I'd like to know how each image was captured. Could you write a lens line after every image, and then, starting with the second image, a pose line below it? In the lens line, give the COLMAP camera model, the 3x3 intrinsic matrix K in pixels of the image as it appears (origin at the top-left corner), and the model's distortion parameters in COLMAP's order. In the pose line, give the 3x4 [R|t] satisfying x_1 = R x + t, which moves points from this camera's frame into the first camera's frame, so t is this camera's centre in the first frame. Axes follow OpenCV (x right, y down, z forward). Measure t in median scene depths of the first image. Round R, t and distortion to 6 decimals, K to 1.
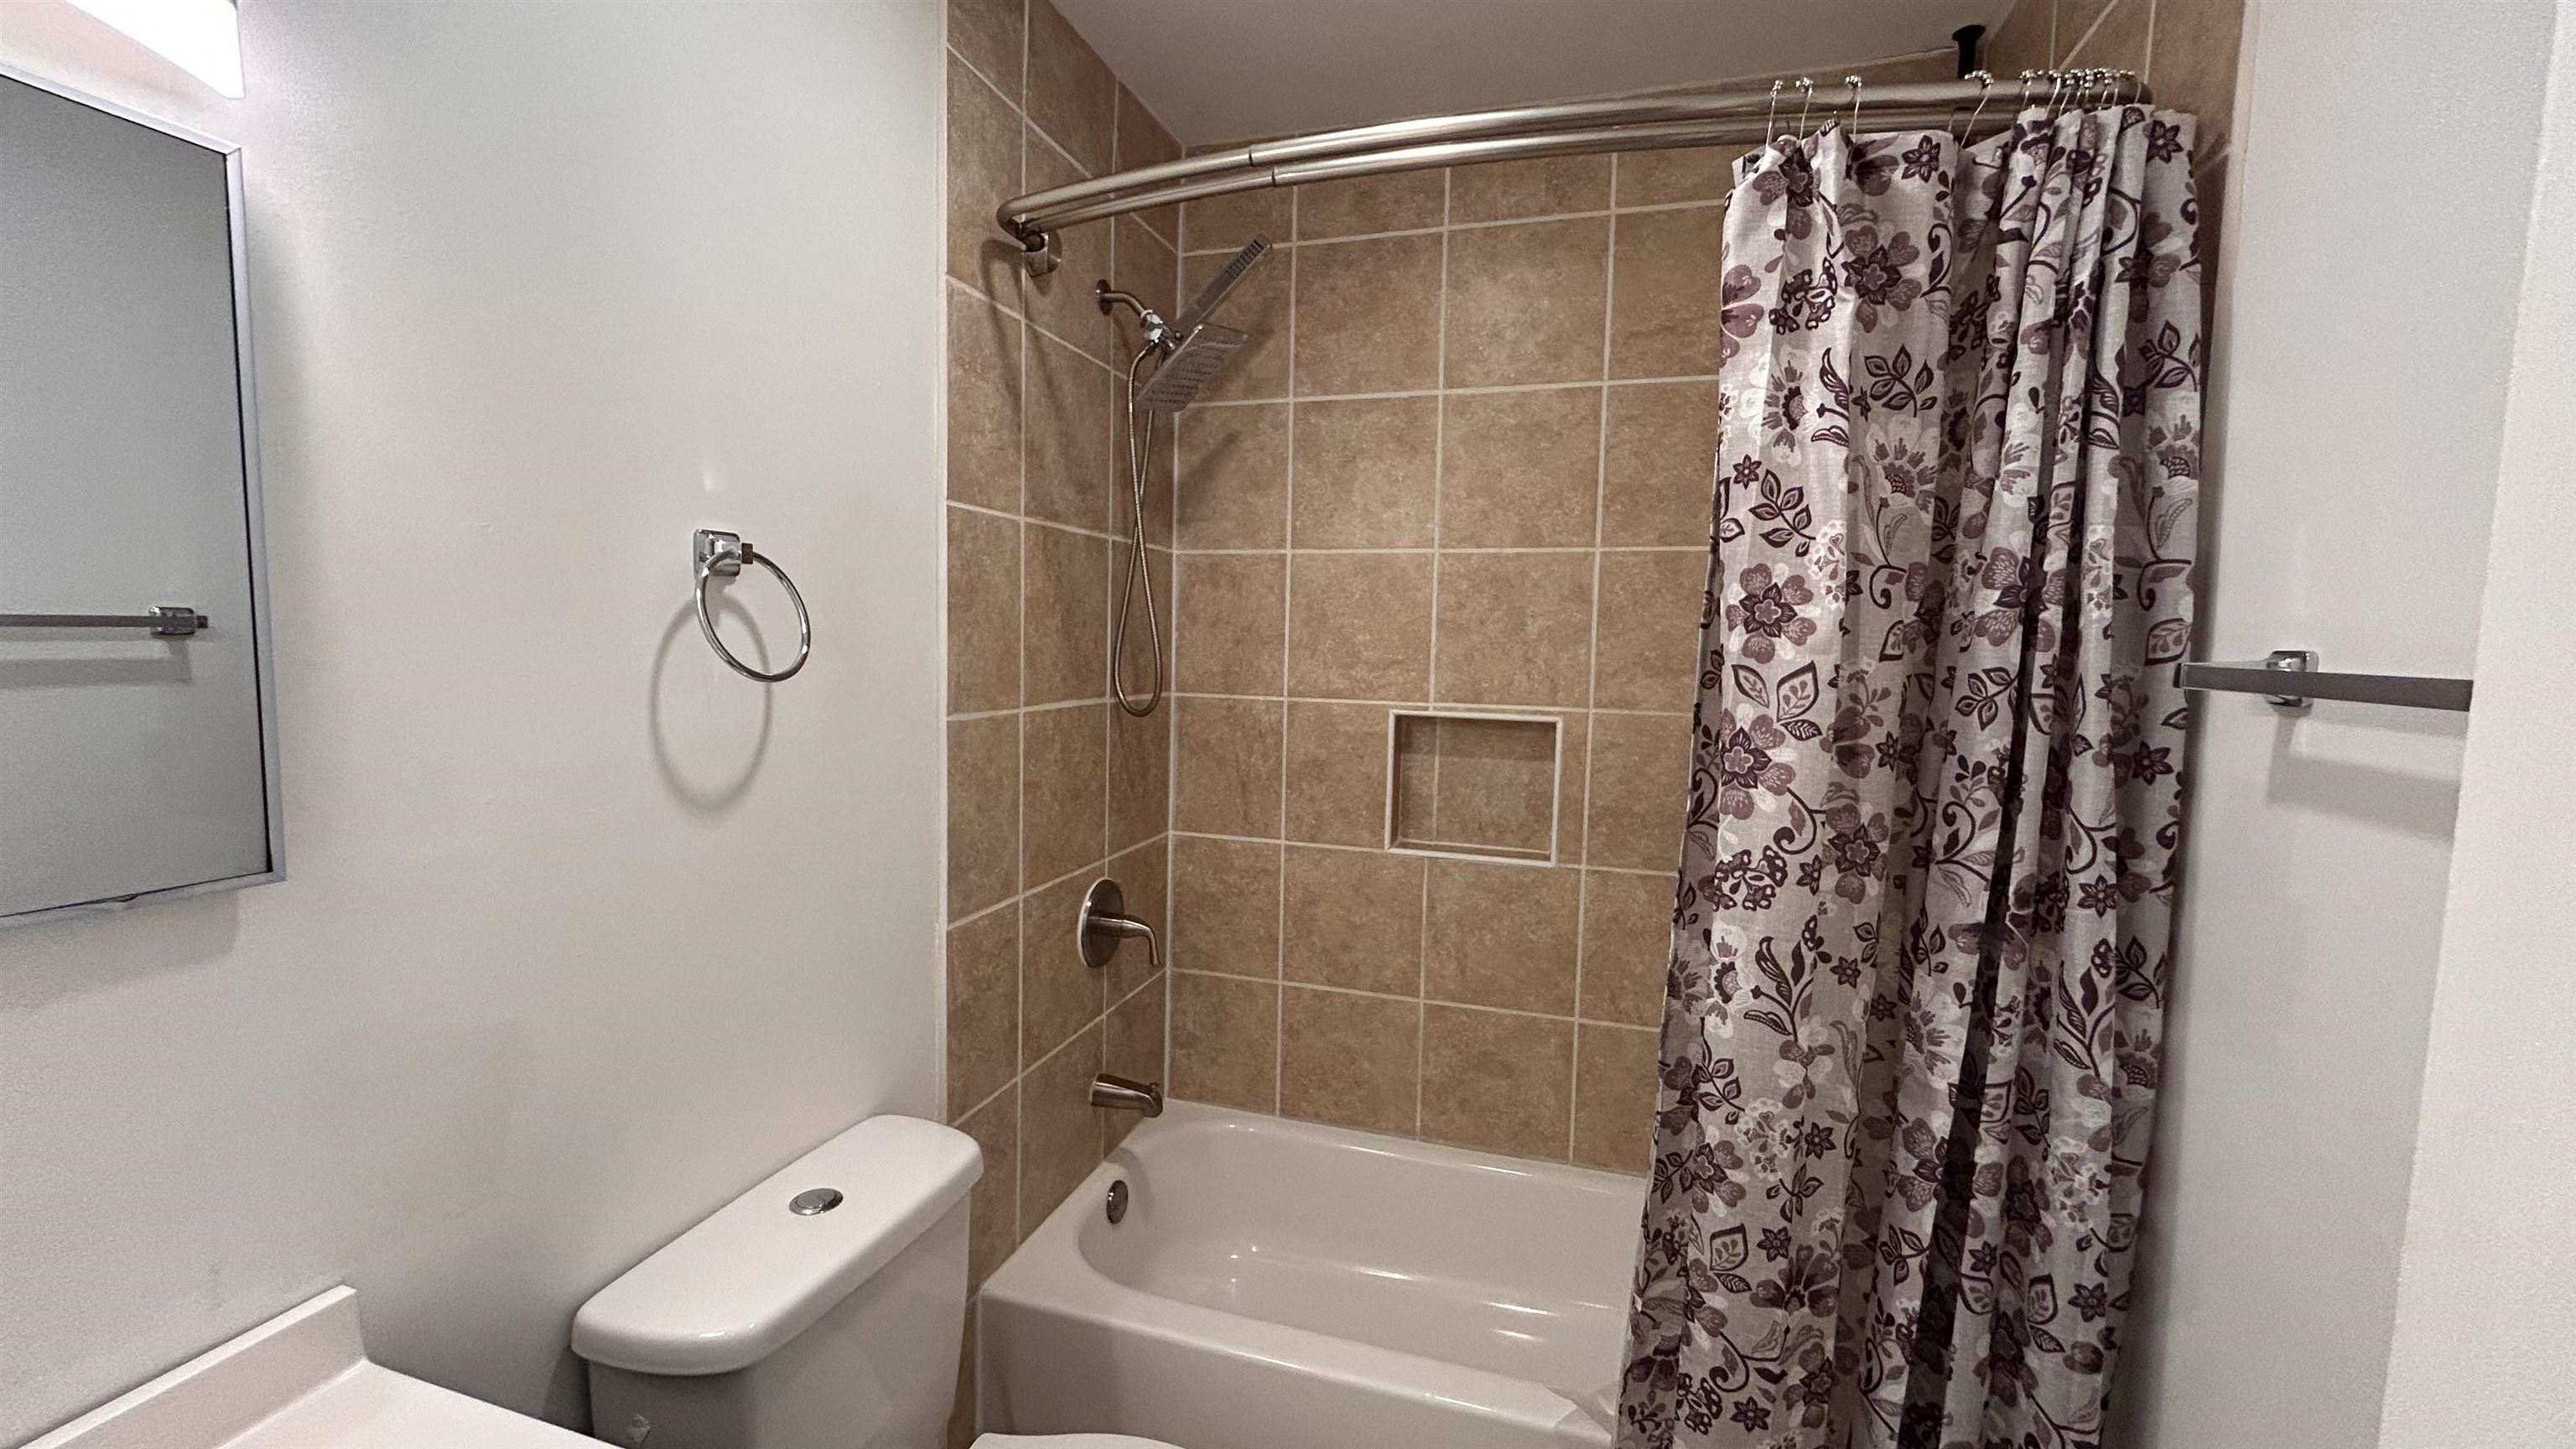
lens RADIAL K [[1039.7, 0, 1288.0], [0, 1039.7, 724.5], [0, 0, 1]] dist [-0.000429, 0.000114]
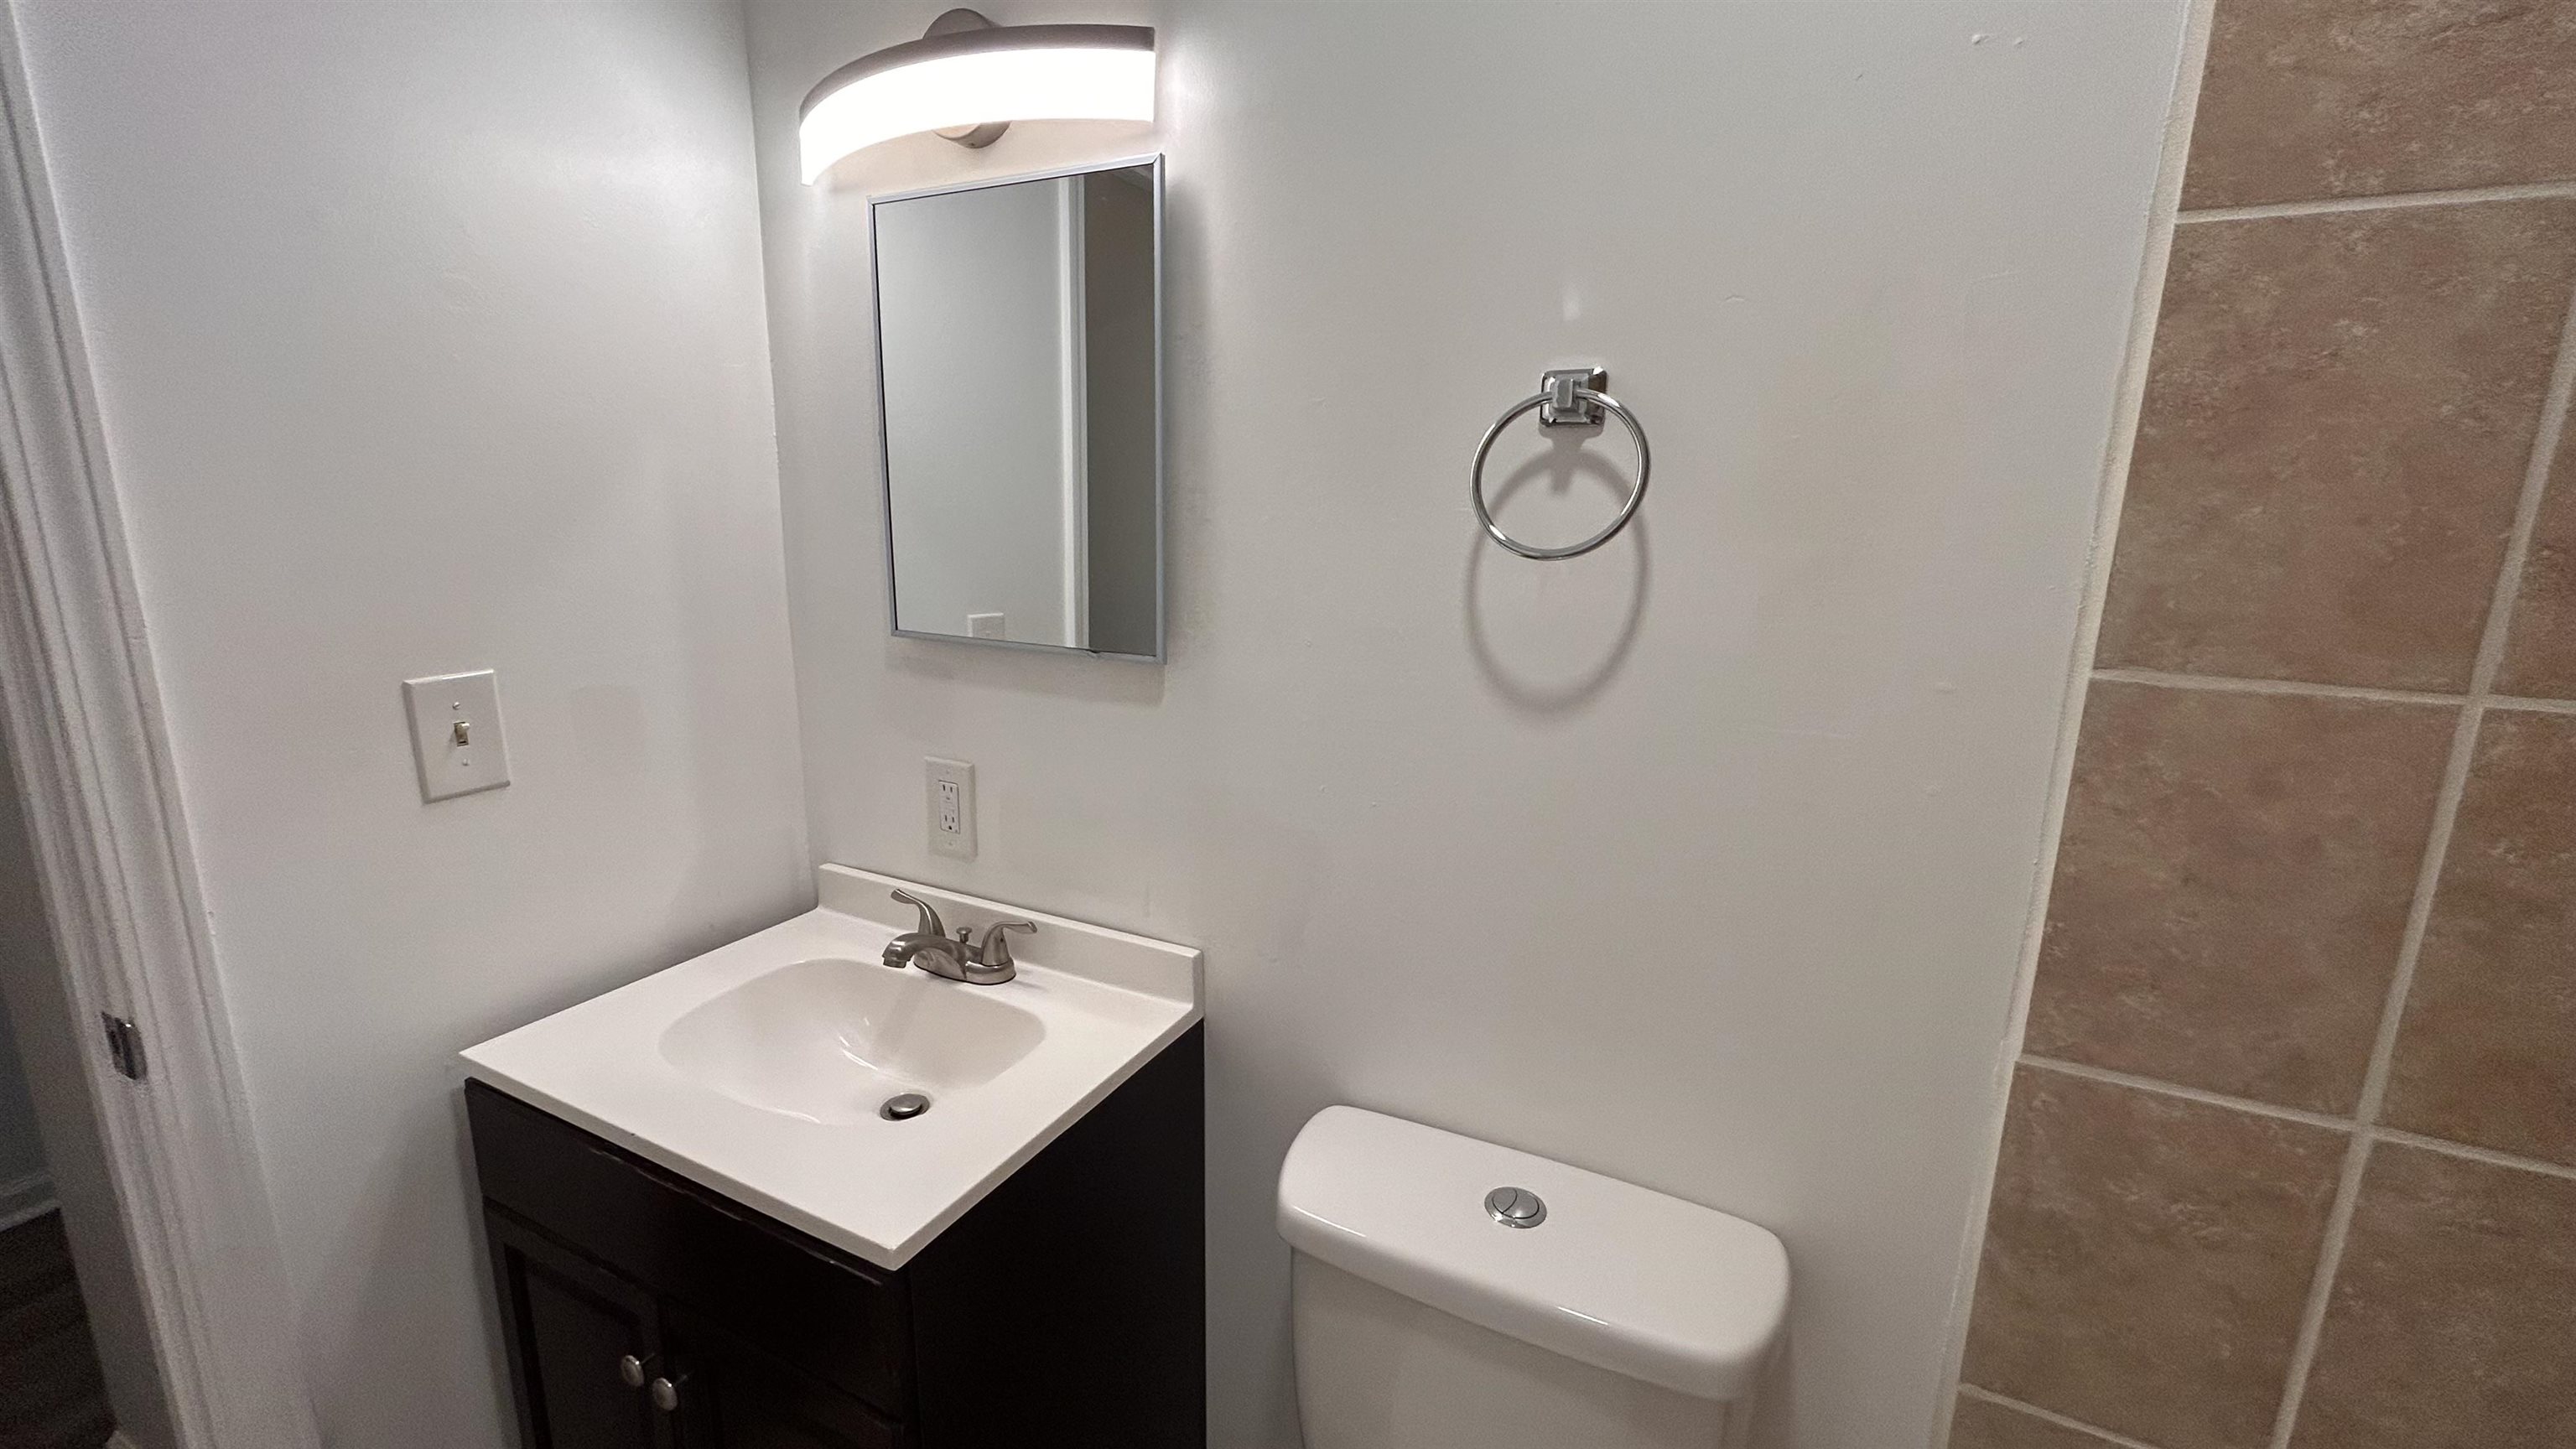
lens RADIAL K [[1039.7, 0, 1288.0], [0, 1039.7, 724.5], [0, 0, 1]] dist [-0.000429, 0.000114]
pose [[-0.167734, 0.180202, -0.969223, 0.225561], [-0.106896, 0.974030, 0.199596, -0.039861], [0.980020, 0.137085, -0.144115, 0.672226]]
